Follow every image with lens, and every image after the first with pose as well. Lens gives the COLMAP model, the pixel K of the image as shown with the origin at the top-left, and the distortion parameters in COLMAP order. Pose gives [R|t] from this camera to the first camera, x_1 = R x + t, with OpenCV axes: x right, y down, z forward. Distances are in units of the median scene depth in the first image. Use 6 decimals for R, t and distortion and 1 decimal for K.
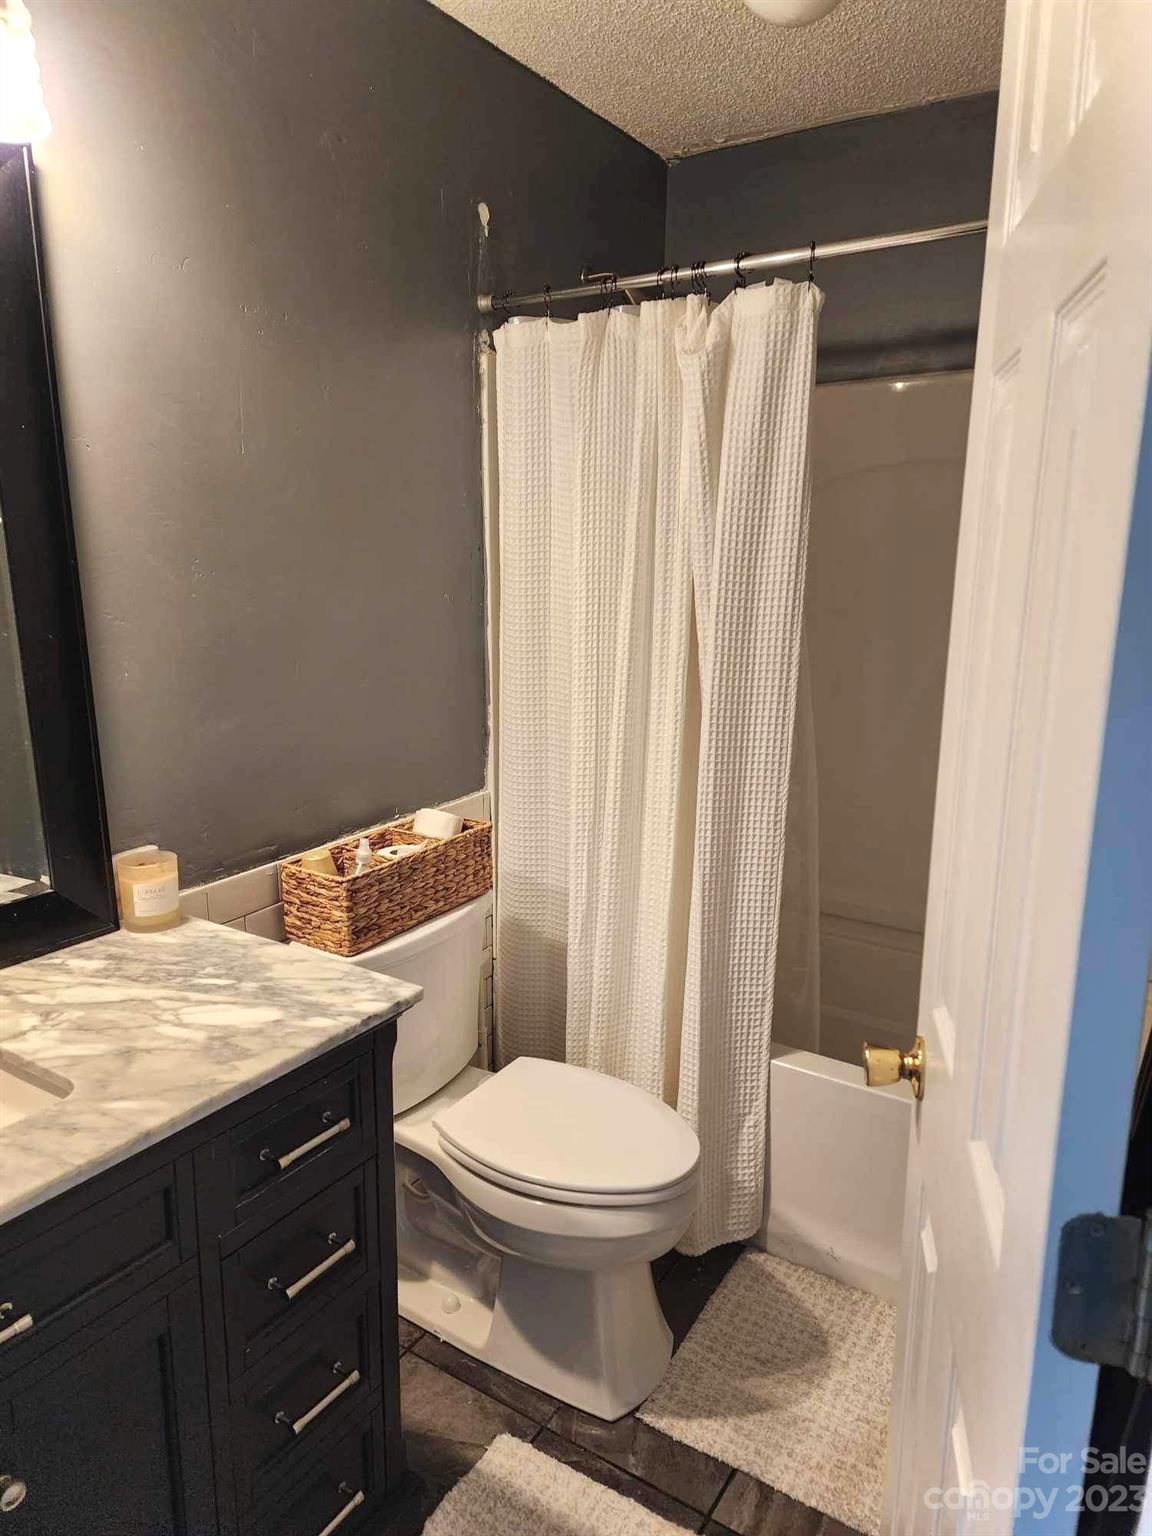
lens RADIAL K [[1038.3, 0, 576.0], [0, 1038.3, 768.0], [0, 0, 1]] dist [0.053299, -0.051979]
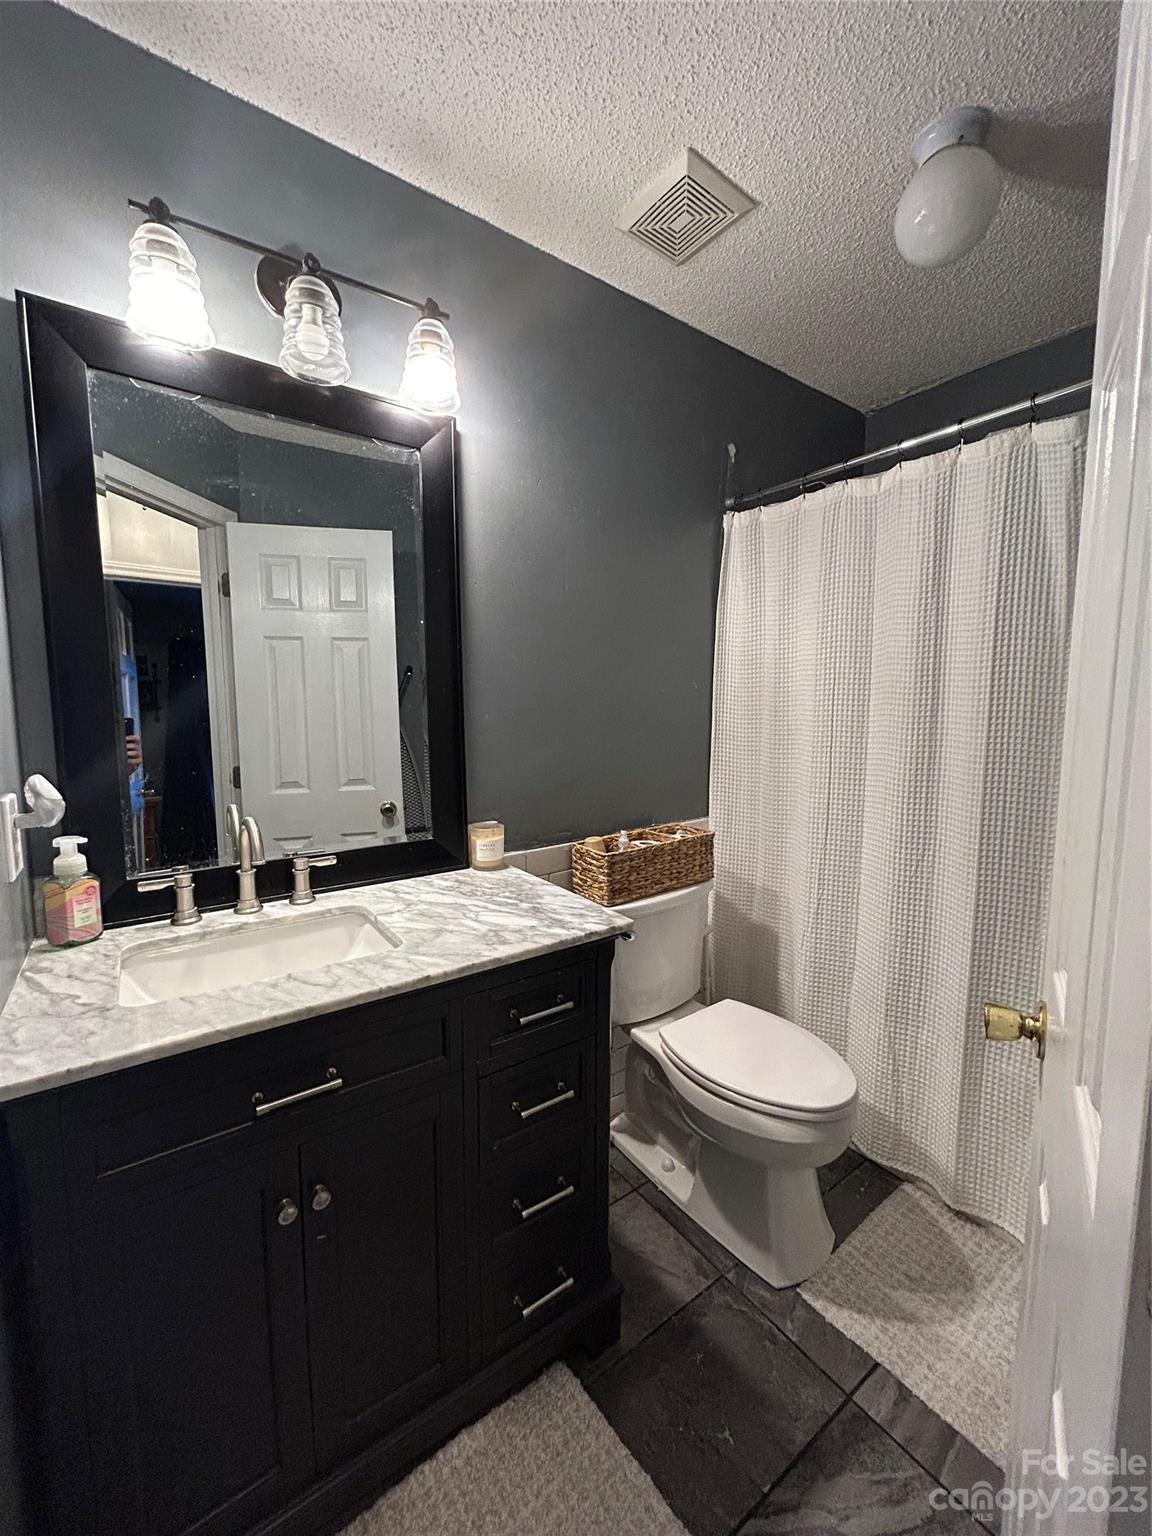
lens RADIAL K [[617.4, 0, 576.0], [0, 617.4, 768.0], [0, 0, 1]] dist [-0.003655, -0.001075]
pose [[0.928062, 0.029386, -0.371264, 0.068802], [-0.069896, 0.992912, -0.096131, 0.070569], [0.365808, 0.115166, 0.923537, 0.129763]]
